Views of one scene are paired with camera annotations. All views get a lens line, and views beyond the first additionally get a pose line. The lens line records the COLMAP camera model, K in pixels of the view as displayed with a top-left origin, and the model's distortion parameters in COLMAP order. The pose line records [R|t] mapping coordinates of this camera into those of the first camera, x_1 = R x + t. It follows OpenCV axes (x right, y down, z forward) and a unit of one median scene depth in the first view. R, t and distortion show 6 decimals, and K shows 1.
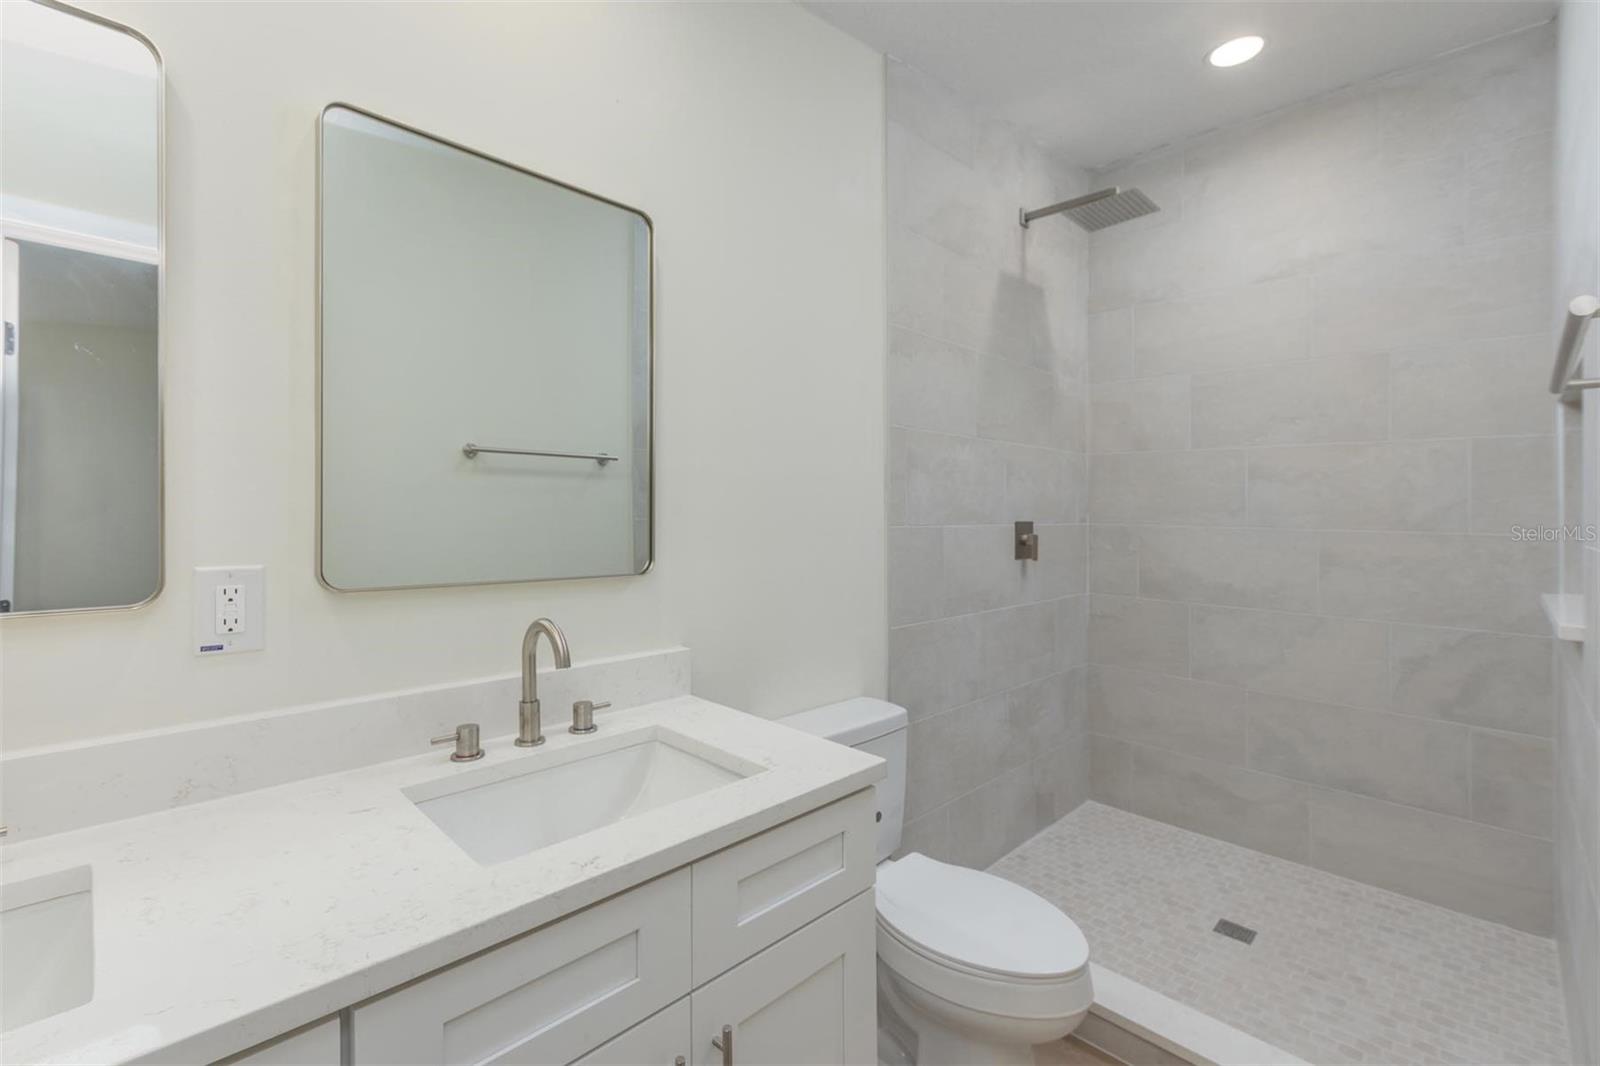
lens RADIAL K [[697.1, 0, 815.5], [0, 697.1, 524.2], [0, 0, 1]] dist [0.003832, -0.000796]
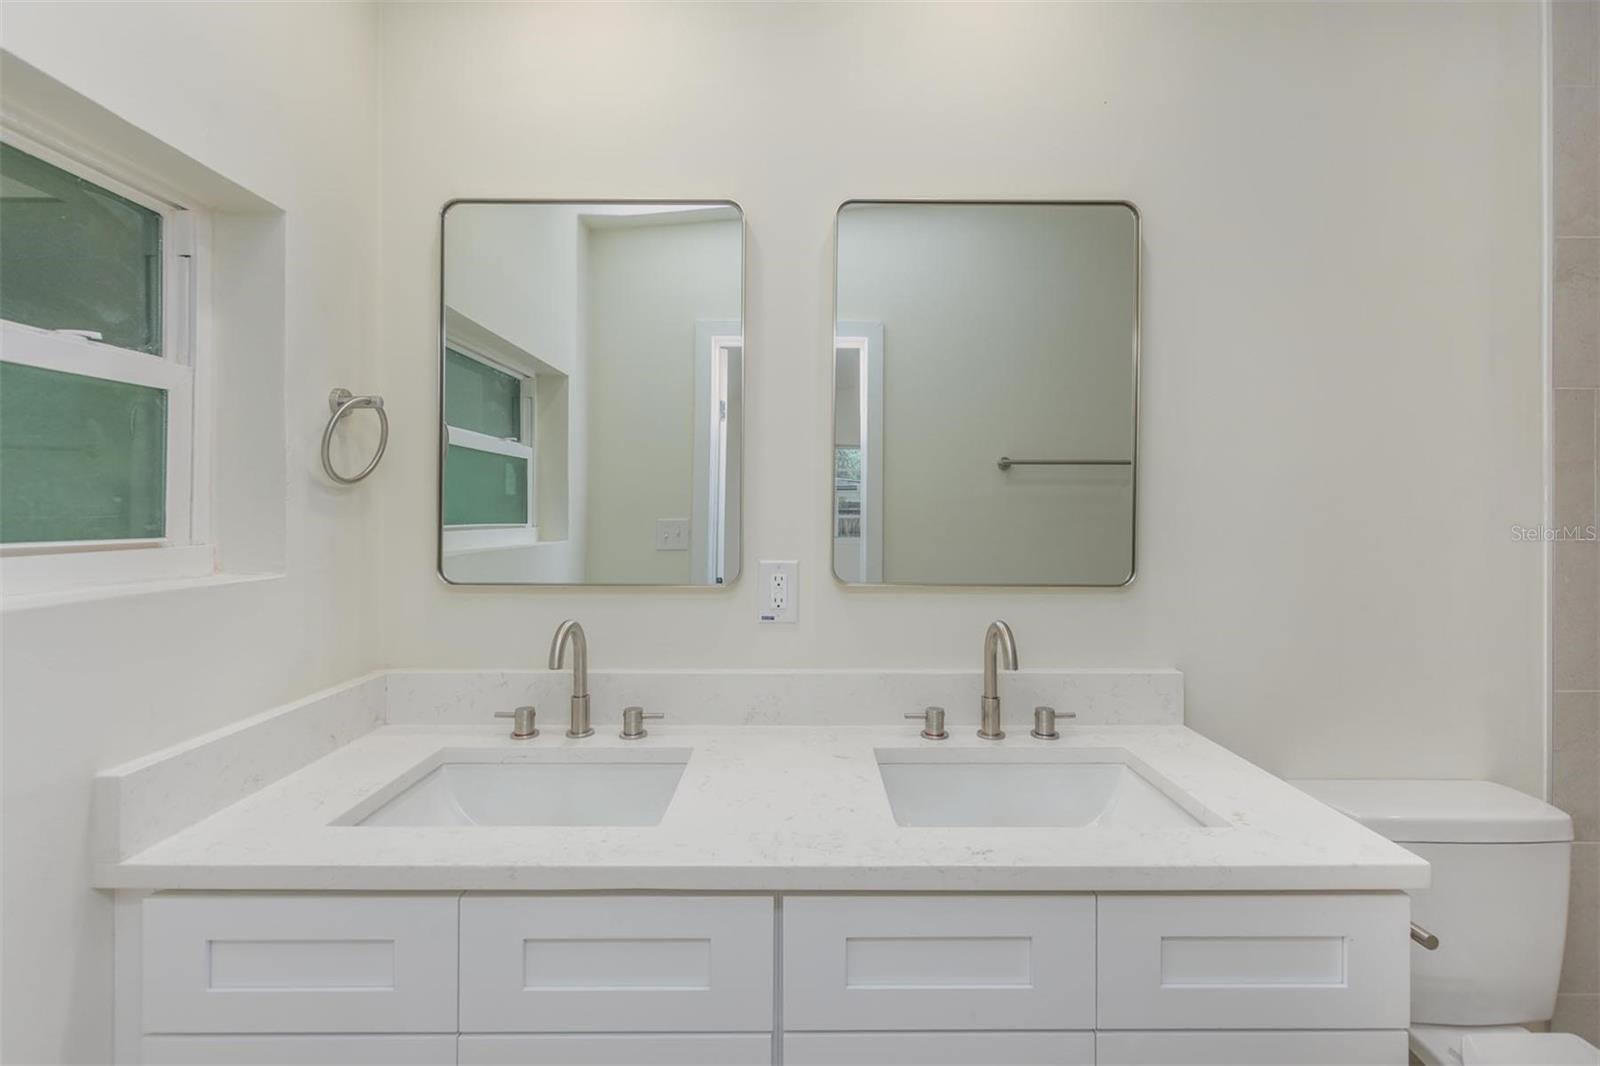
lens RADIAL K [[697.1, 0, 804.2], [0, 697.1, 537.3], [0, 0, 1]] dist [0.003832, -0.000796]
pose [[0.716572, 0.012066, -0.697408, 0.138865], [-0.007376, 0.999926, 0.009722, -0.000020], [0.697474, -0.001822, 0.716608, 0.037309]]
